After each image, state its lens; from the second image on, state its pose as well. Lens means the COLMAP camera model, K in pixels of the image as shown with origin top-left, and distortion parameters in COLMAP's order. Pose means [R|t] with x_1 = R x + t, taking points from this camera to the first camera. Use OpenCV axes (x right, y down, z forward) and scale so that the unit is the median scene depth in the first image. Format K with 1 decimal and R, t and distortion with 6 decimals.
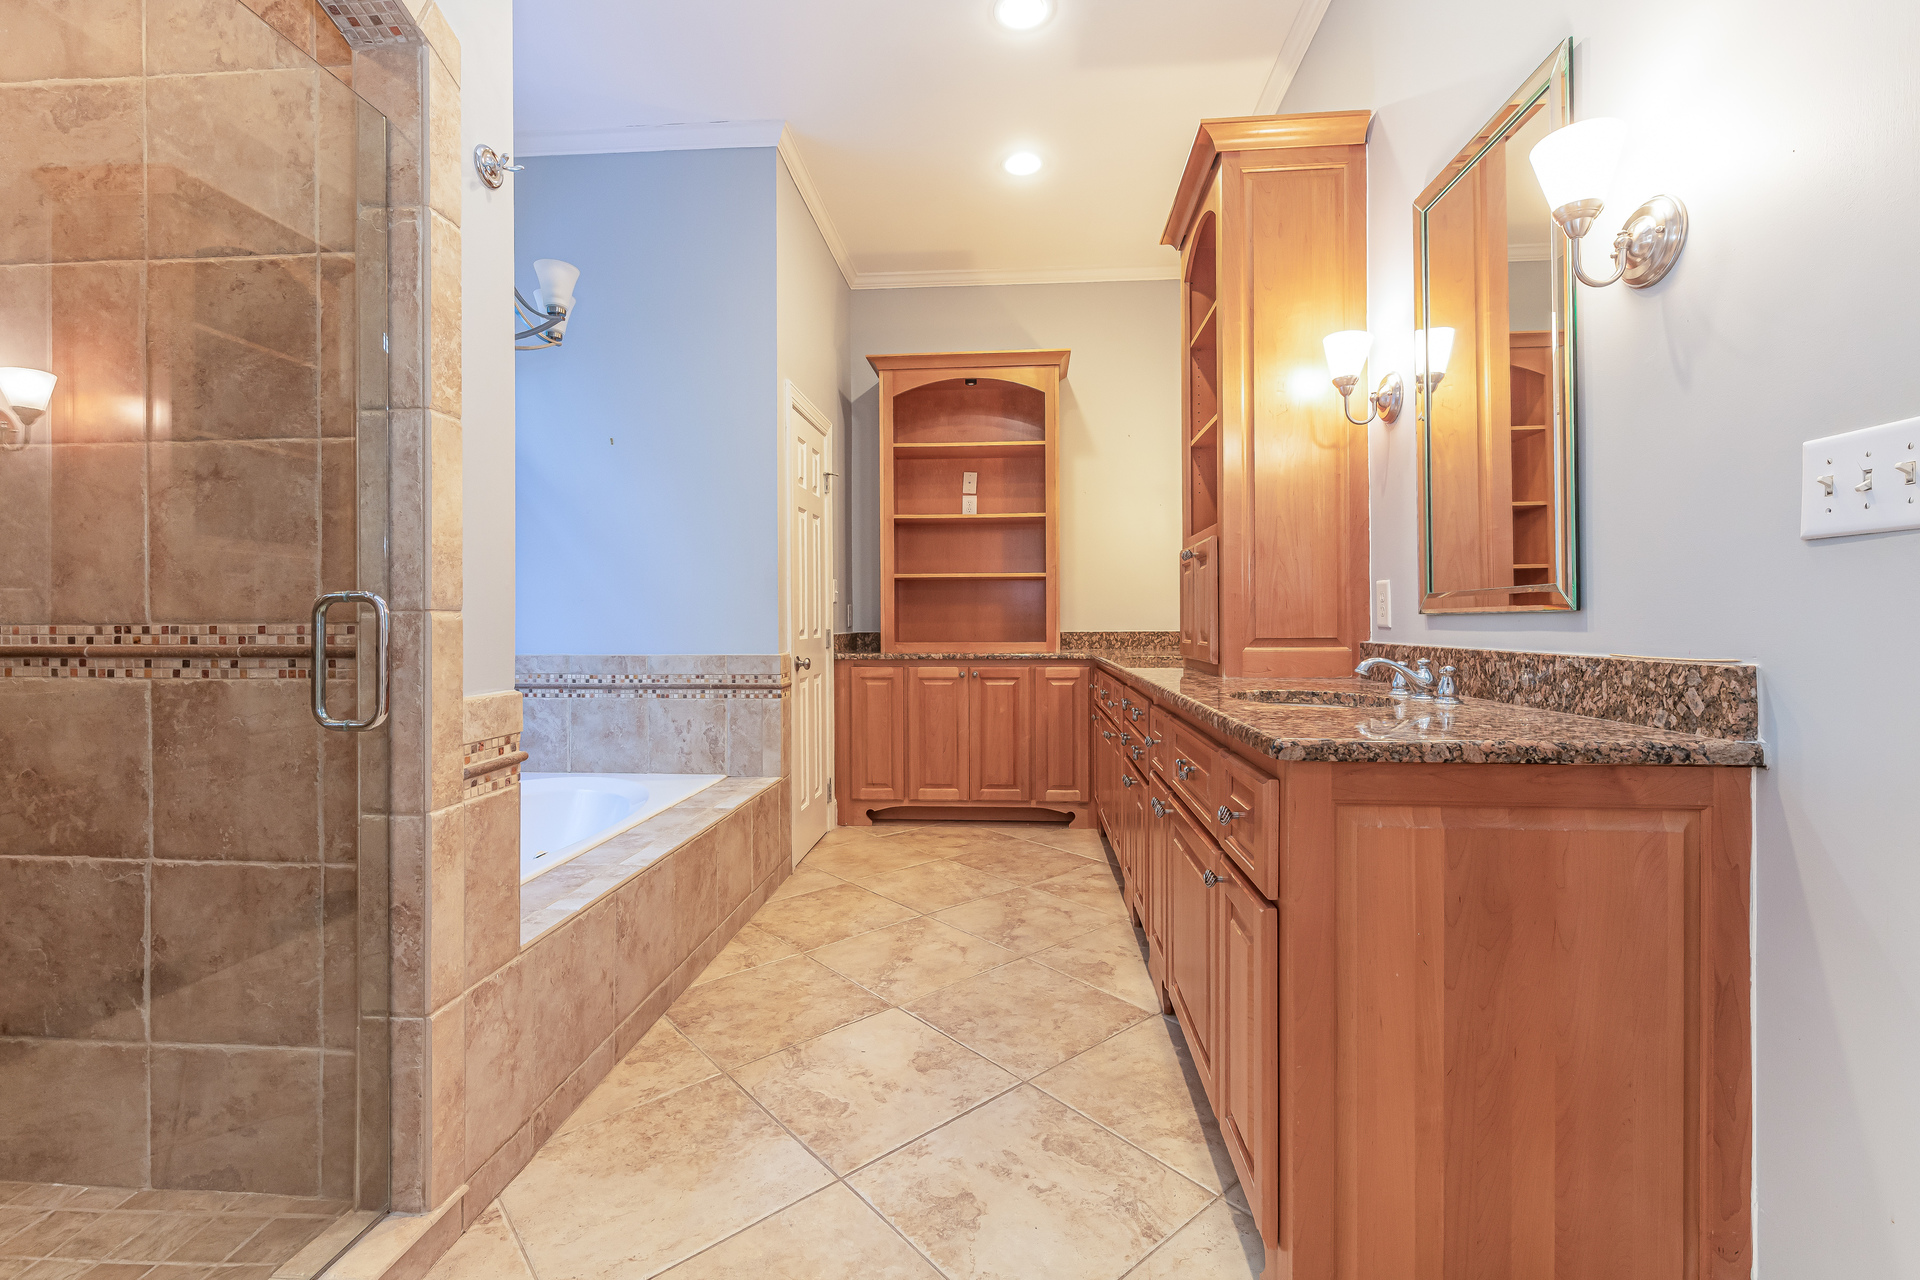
lens RADIAL K [[882.7, 0, 960.0], [0, 882.7, 640.0], [0, 0, 1]] dist [-0.000007, -0.000008]
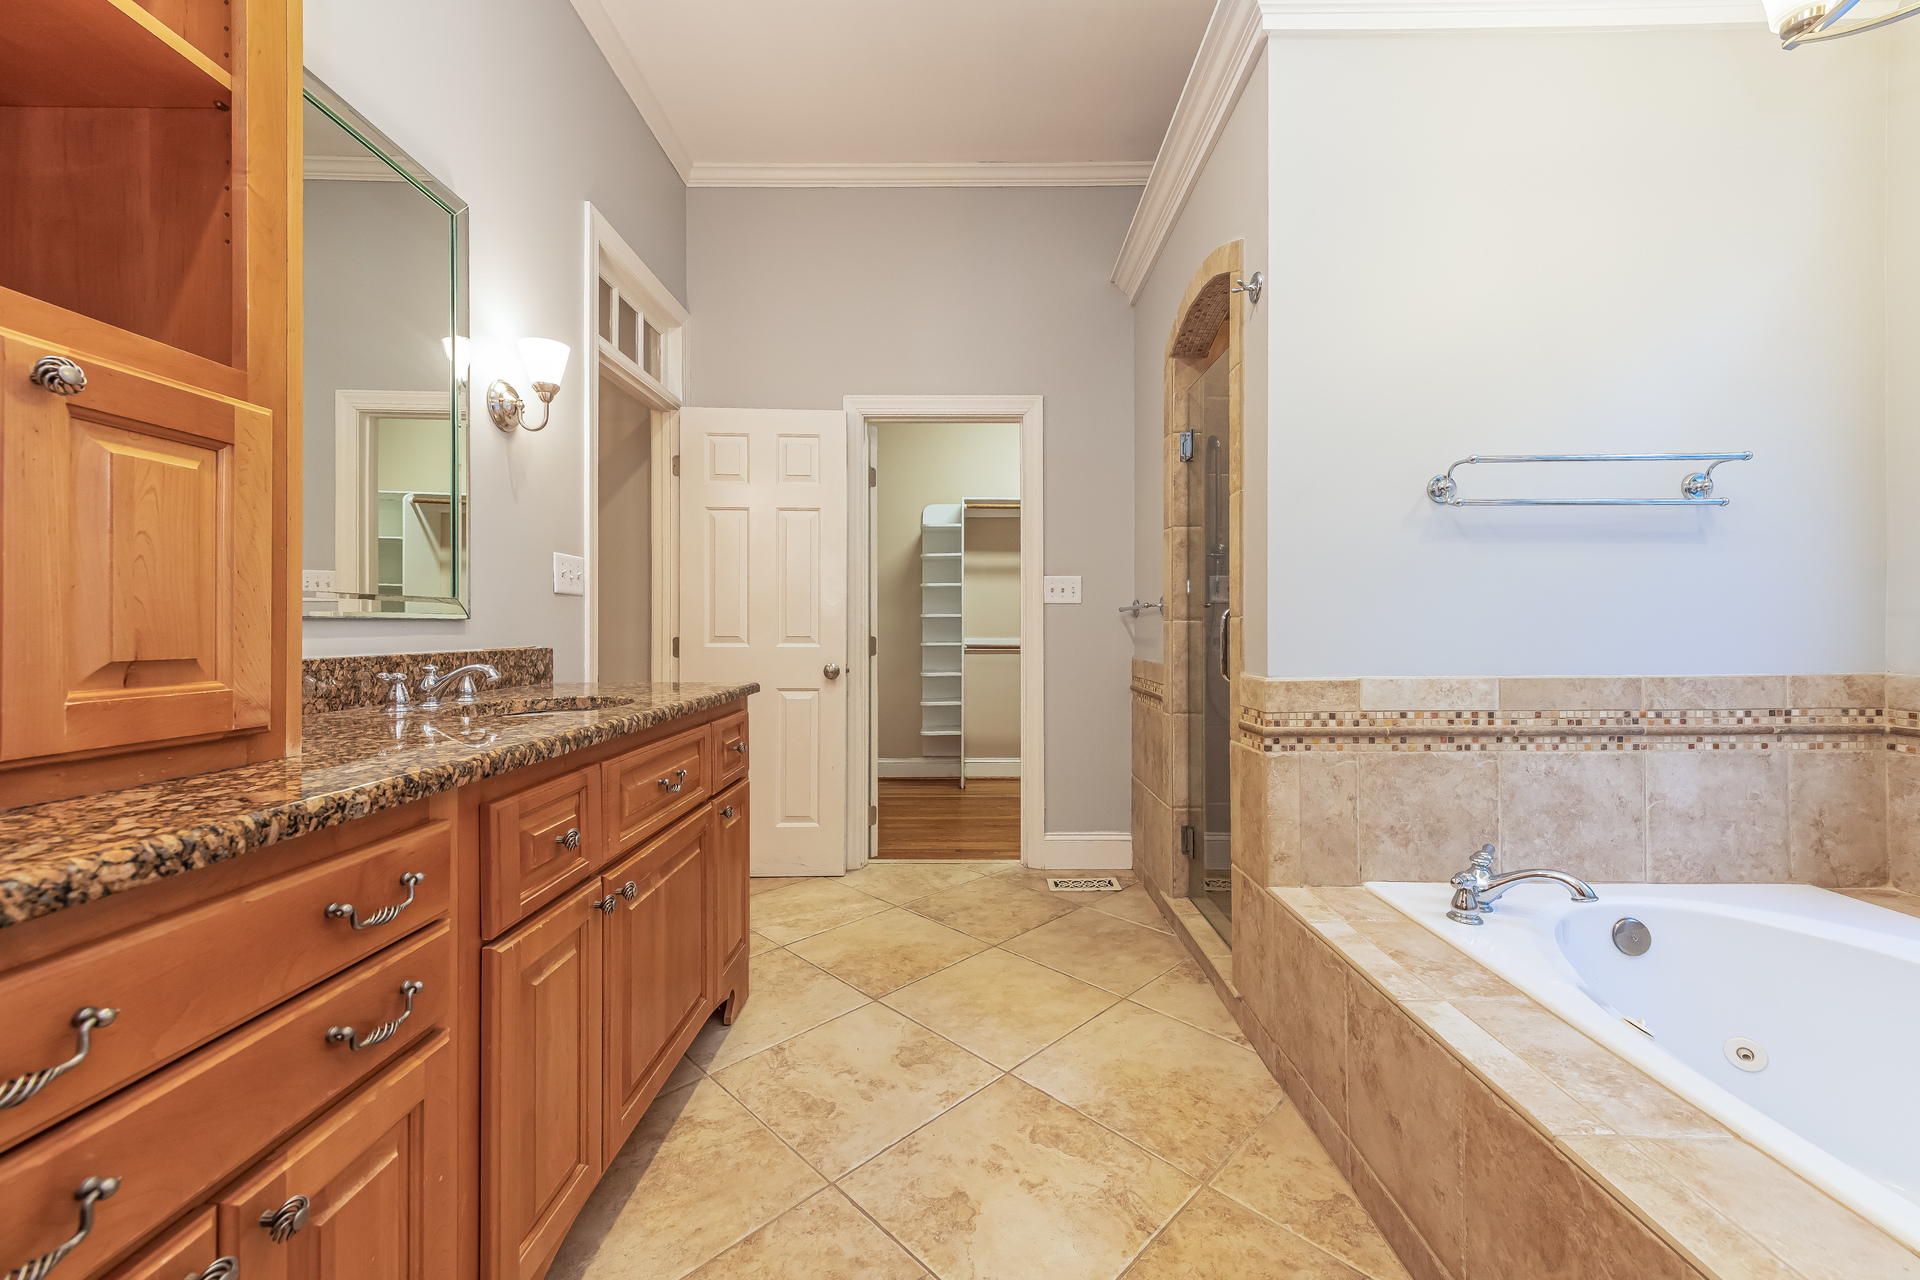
lens RADIAL K [[781.8, 0, 960.0], [0, 781.8, 640.0], [0, 0, 1]] dist [0.000031, -0.000007]
pose [[-0.998033, 0.005811, -0.062416, -0.003190], [0.003568, 0.999346, 0.035993, -0.035810], [0.062585, 0.035700, -0.997401, 1.932836]]
